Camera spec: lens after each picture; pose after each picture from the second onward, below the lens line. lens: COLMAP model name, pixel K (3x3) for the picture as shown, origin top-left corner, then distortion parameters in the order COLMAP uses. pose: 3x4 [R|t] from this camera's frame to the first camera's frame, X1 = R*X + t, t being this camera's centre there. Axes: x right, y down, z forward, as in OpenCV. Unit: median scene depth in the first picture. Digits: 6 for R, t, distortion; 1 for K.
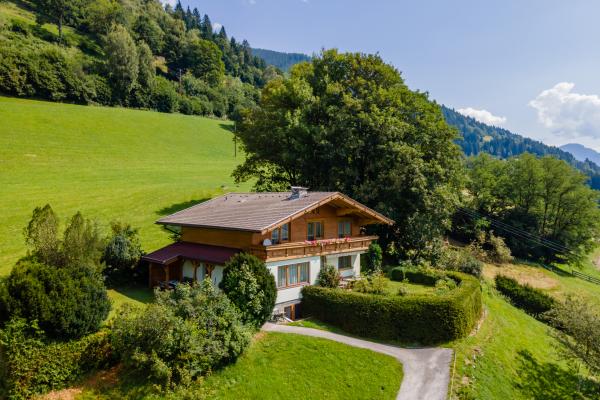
lens RADIAL K [[435.4, 0, 300.0], [0, 435.4, 200.0], [0, 0, 1]] dist [0.035955, -0.002468]
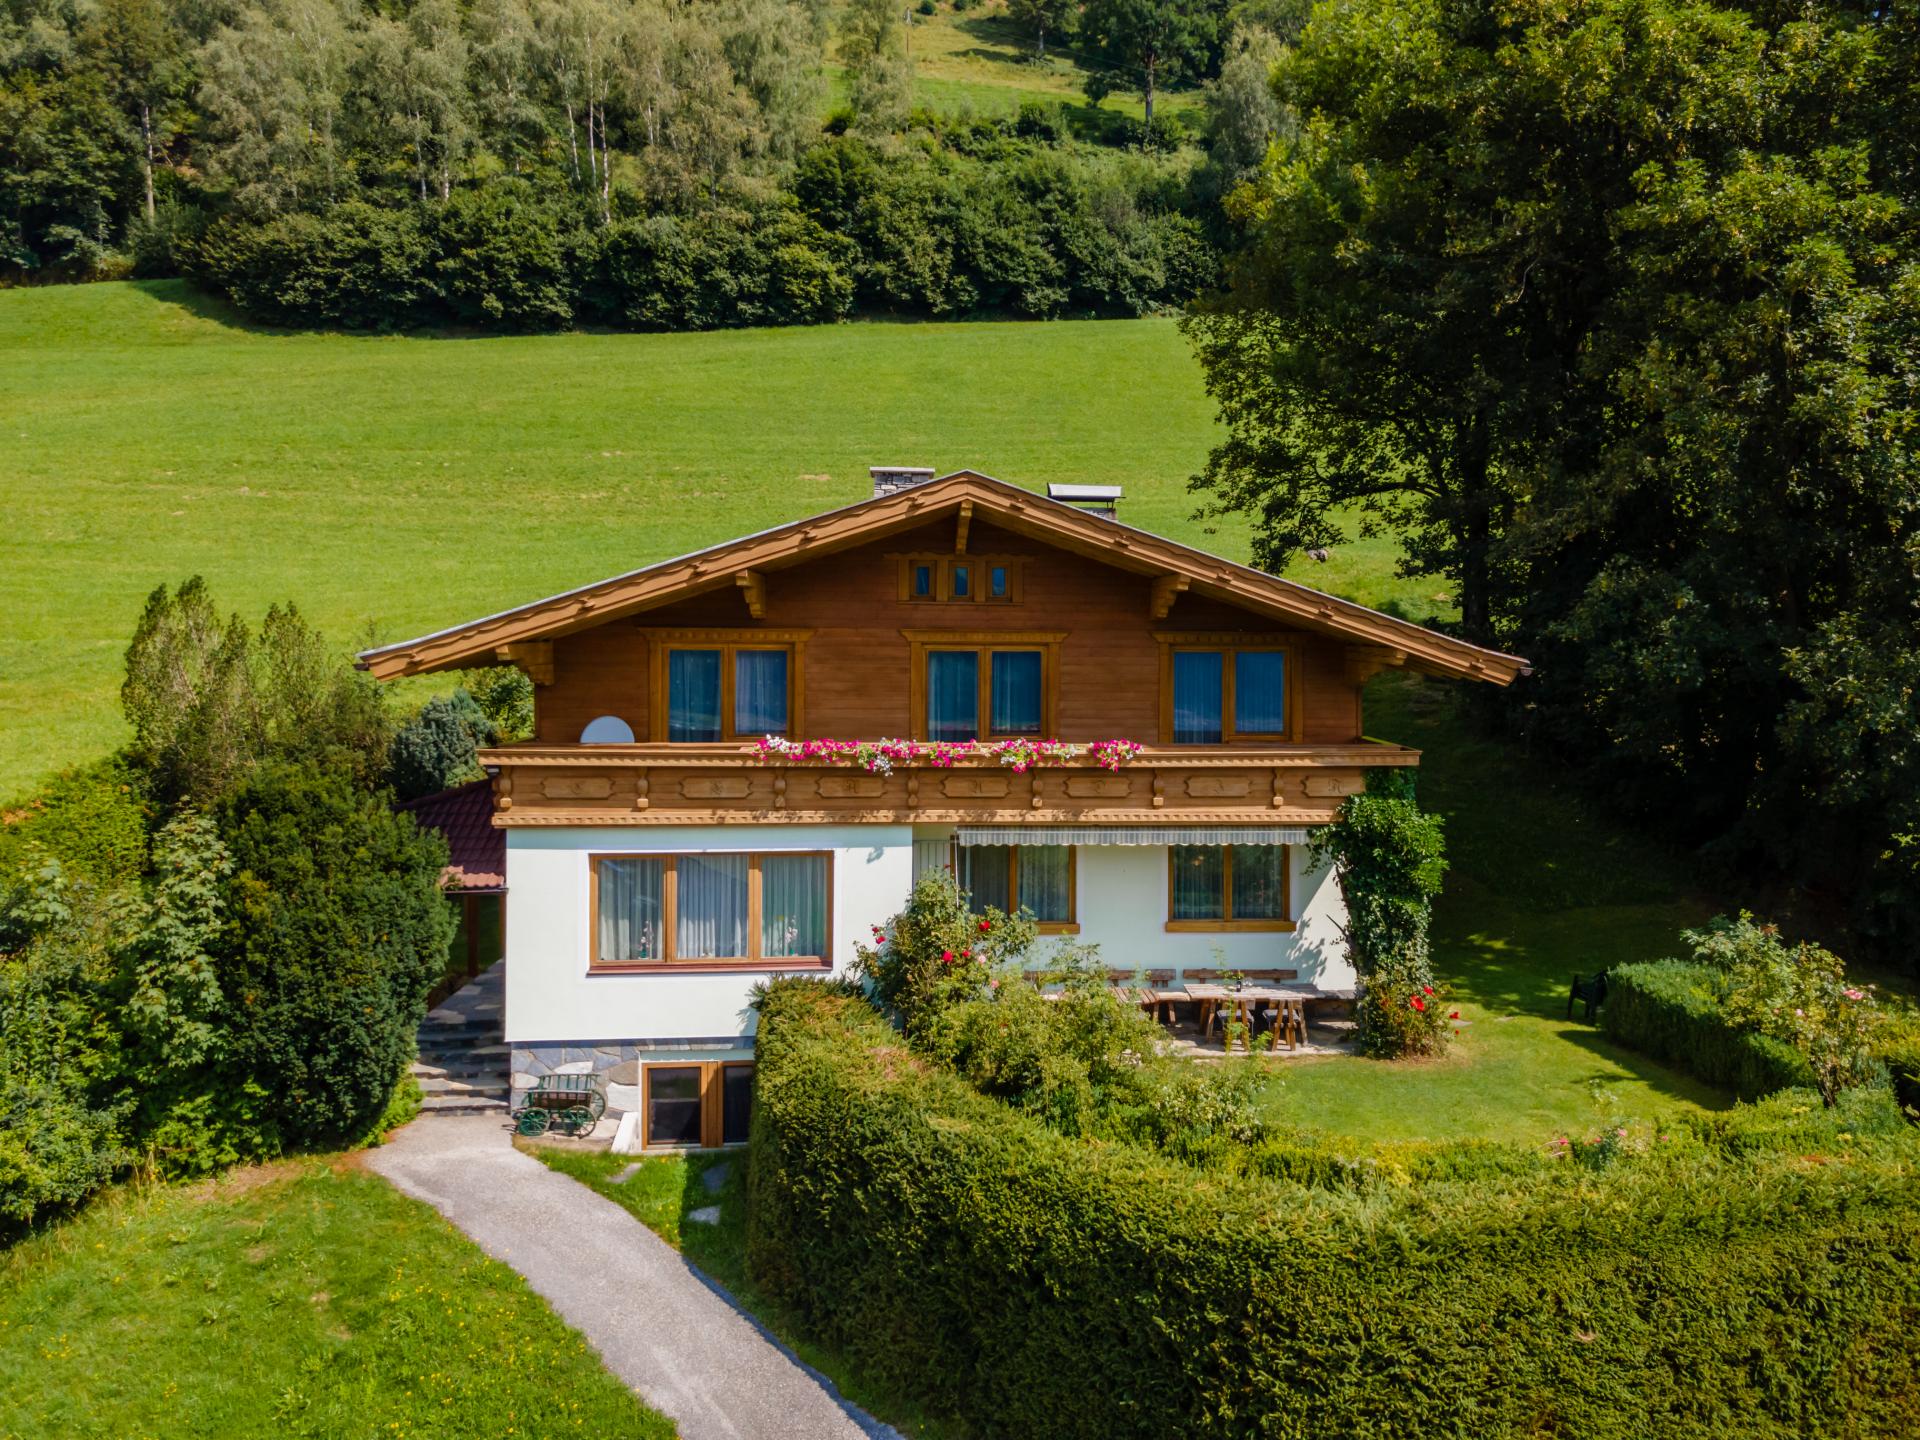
lens RADIAL K [[1525.0, 0, 919.2], [0, 1525.0, 646.5], [0, 0, 1]] dist [0.037380, 0.001789]
pose [[0.771768, 0.006724, -0.635868, 0.299628], [-0.004835, 0.999977, 0.004705, 0.032097], [0.635885, -0.000557, 0.771783, 0.331721]]
